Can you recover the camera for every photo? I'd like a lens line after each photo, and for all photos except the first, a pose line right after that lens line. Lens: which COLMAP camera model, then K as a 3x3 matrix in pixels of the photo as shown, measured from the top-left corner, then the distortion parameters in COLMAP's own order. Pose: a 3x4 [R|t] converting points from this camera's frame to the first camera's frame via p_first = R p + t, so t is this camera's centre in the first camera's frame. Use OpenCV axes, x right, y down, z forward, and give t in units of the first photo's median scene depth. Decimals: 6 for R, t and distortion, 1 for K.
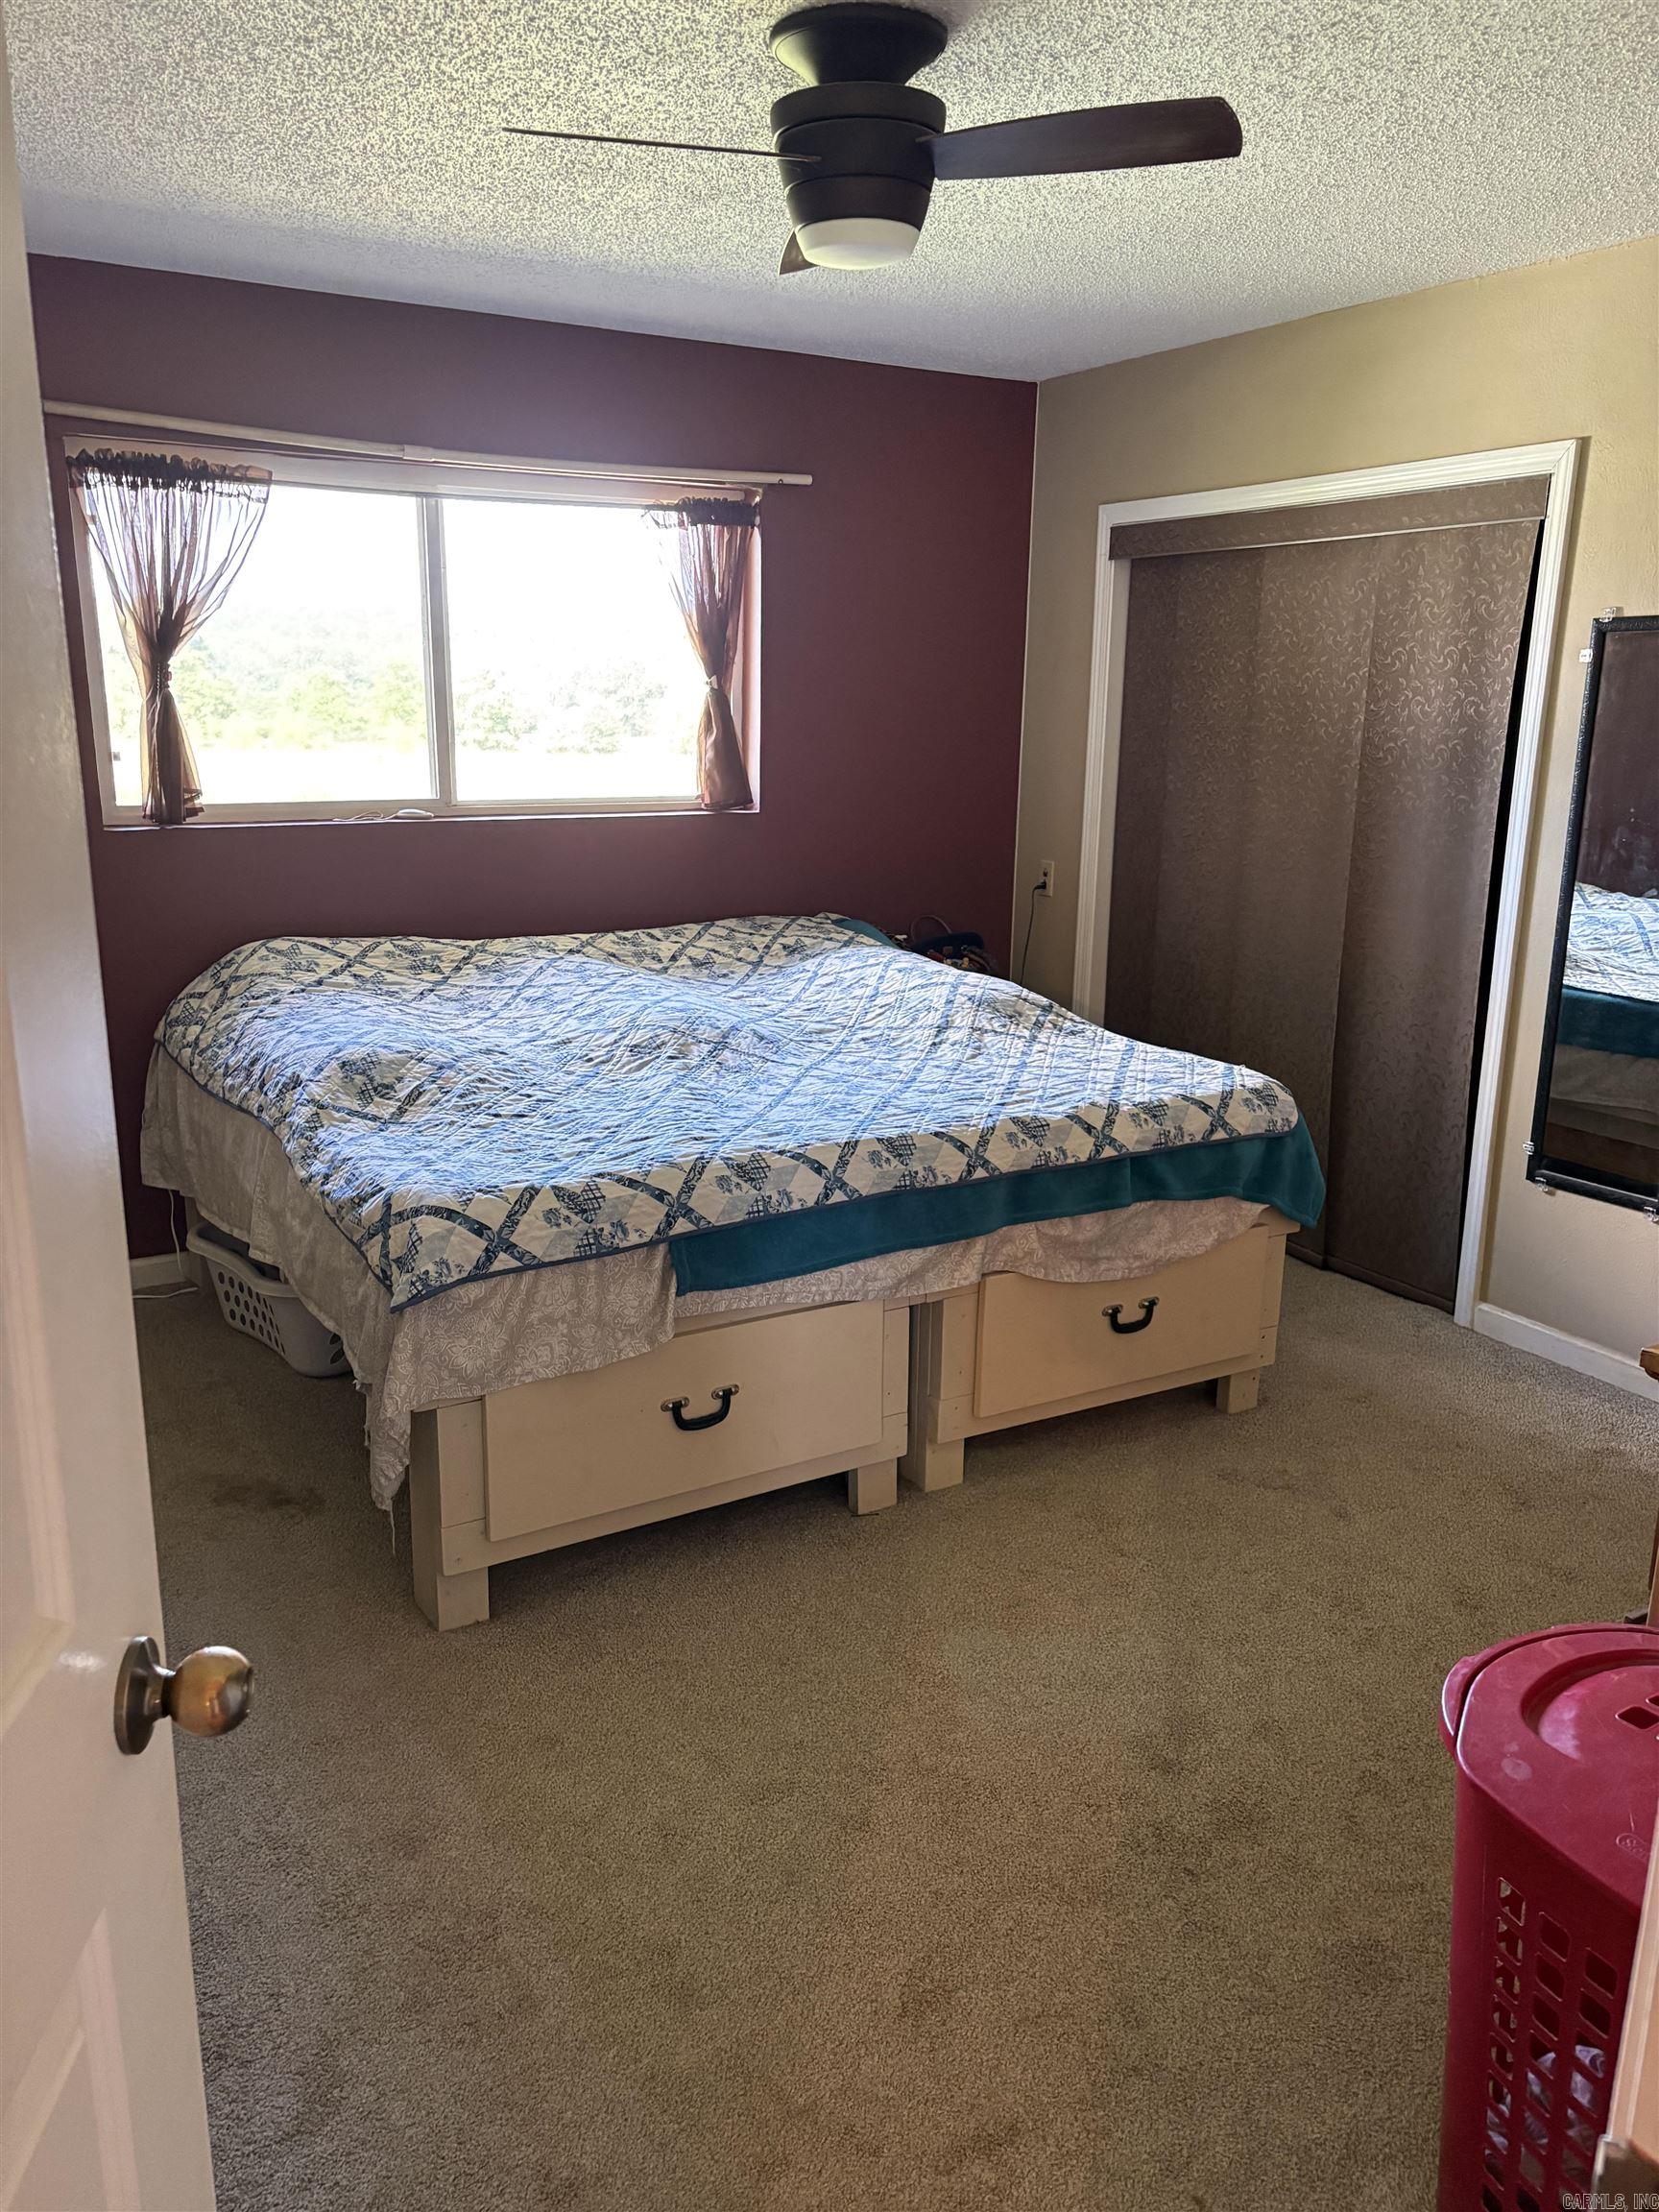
lens RADIAL K [[1642.1, 0, 829.5], [0, 1642.1, 1106.0], [0, 0, 1]] dist [0.094872, -0.133531]
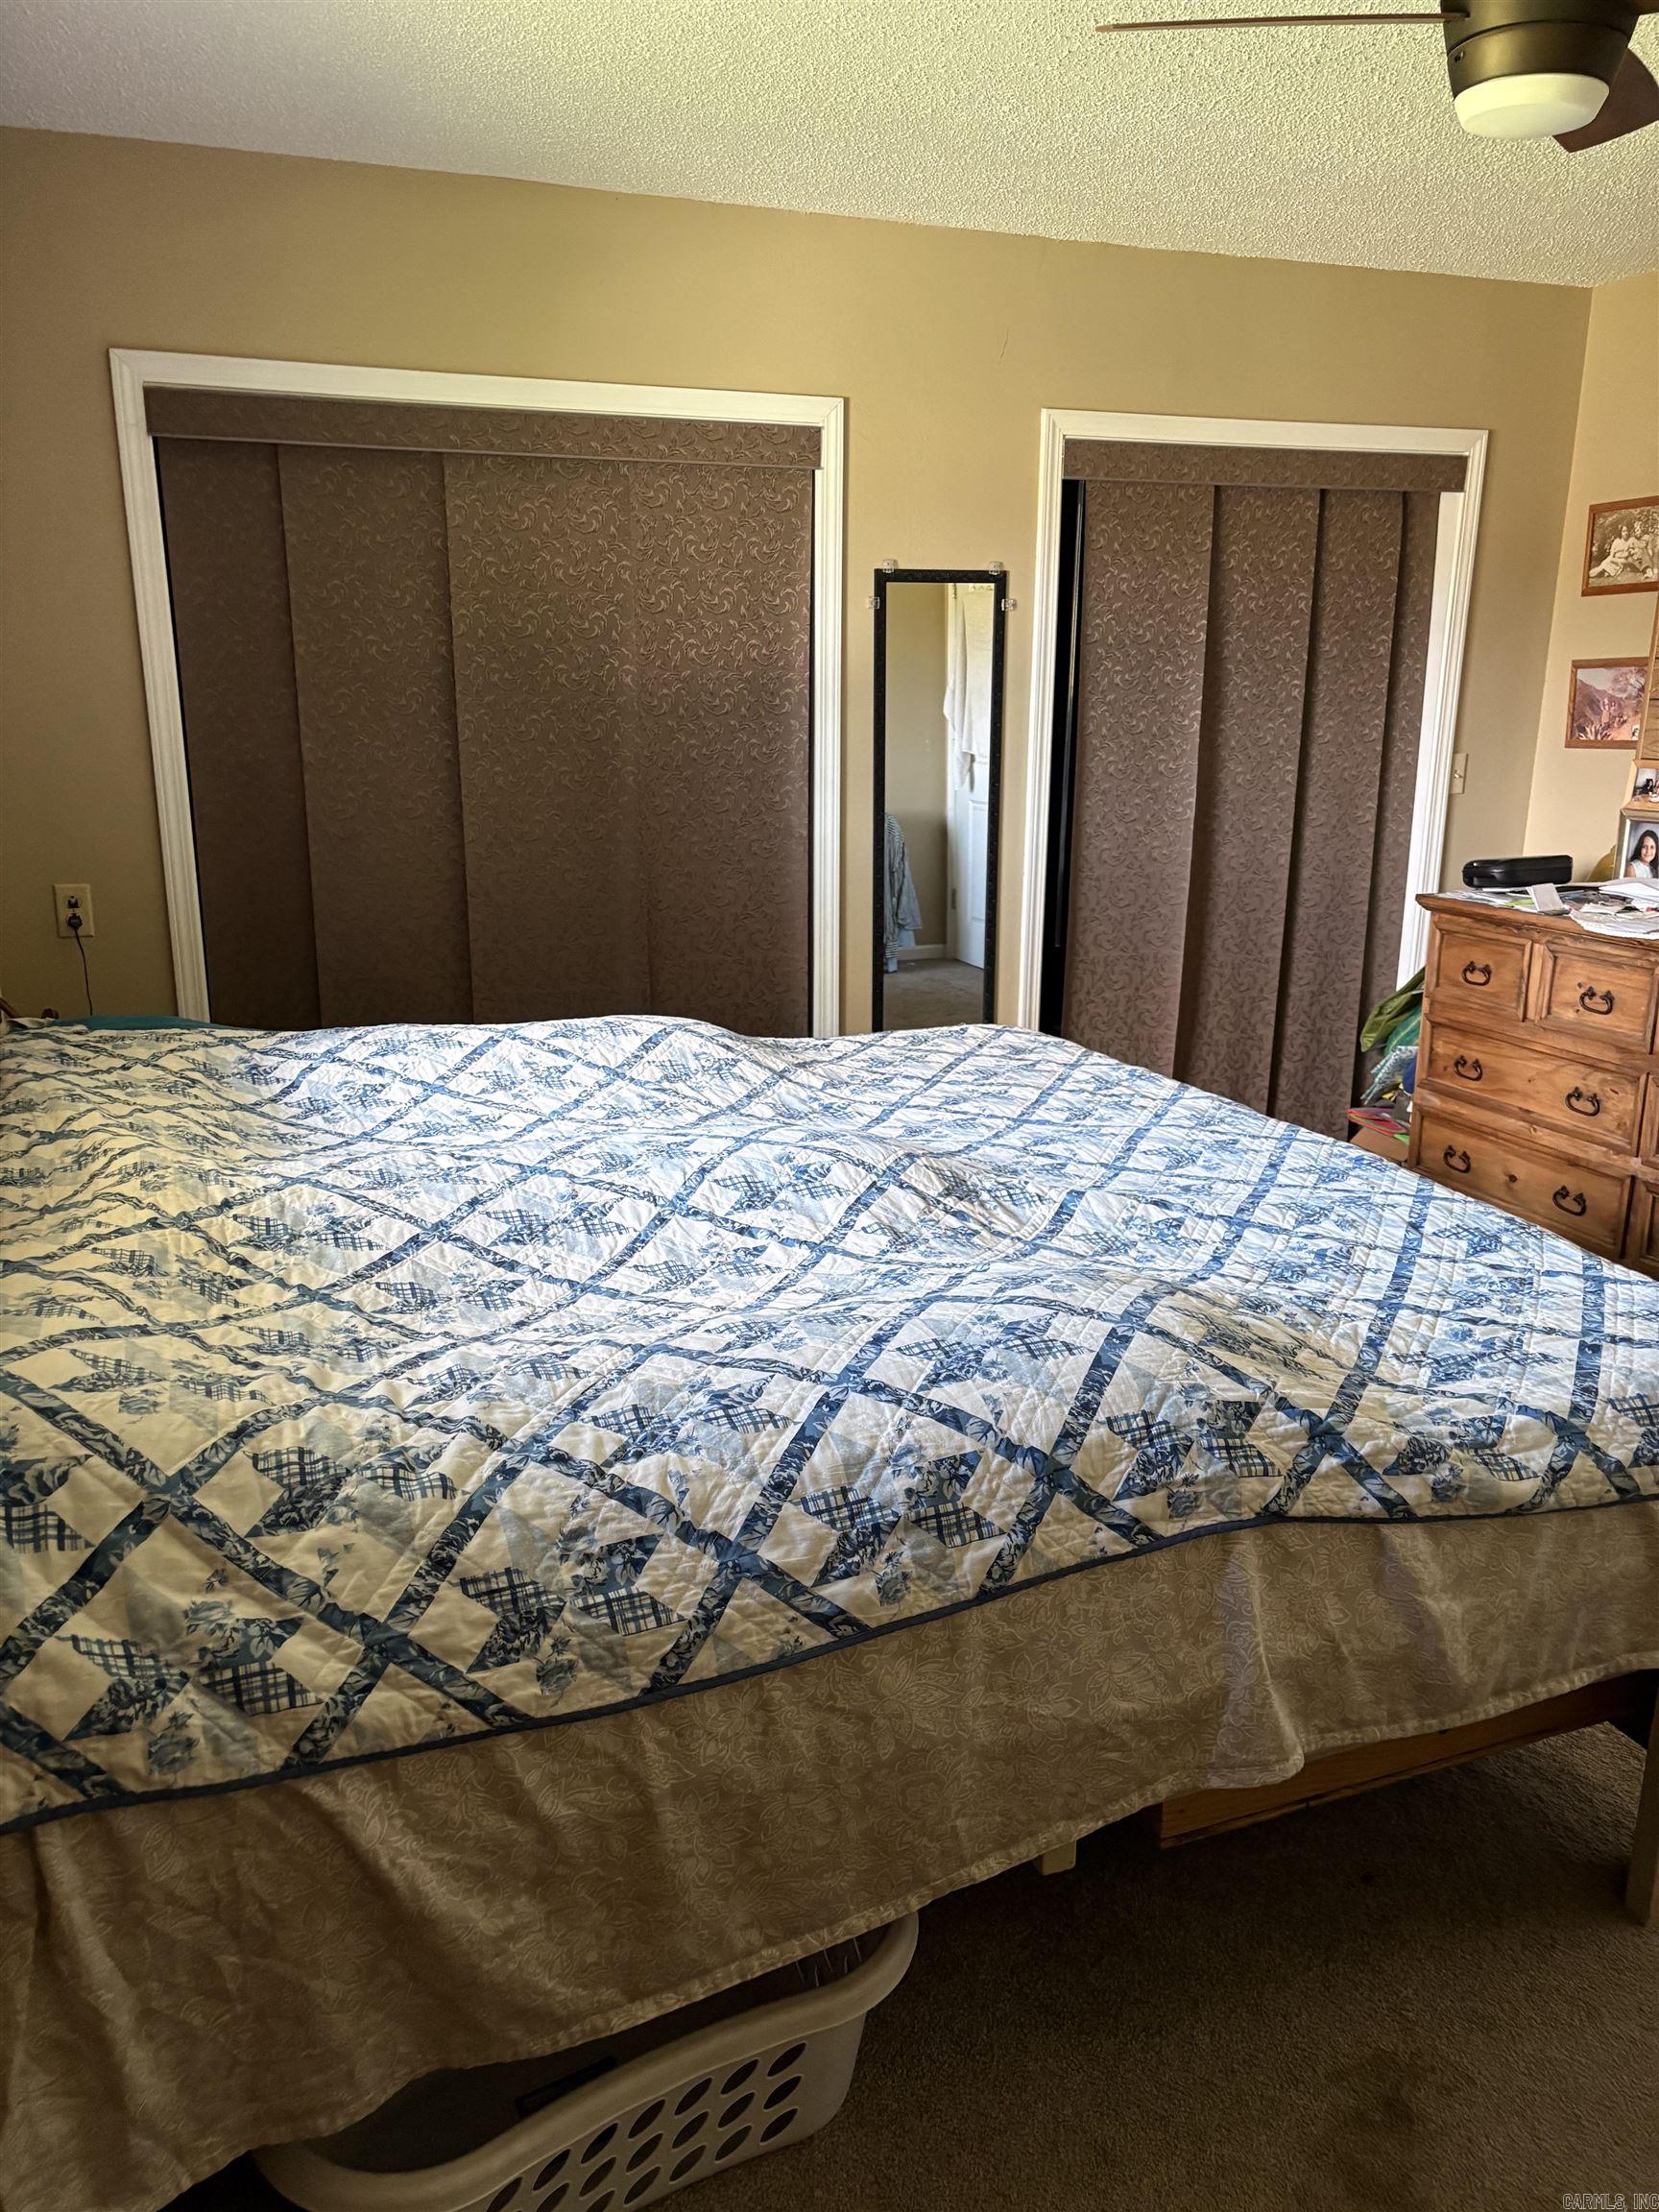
lens RADIAL K [[1642.1, 0, 829.5], [0, 1642.1, 1106.0], [0, 0, 1]] dist [0.094872, -0.133531]
pose [[0.171041, -0.262495, 0.949653, -0.559365], [0.240885, 0.945747, 0.218030, -0.162494], [-0.955363, 0.191465, 0.224992, 0.684619]]
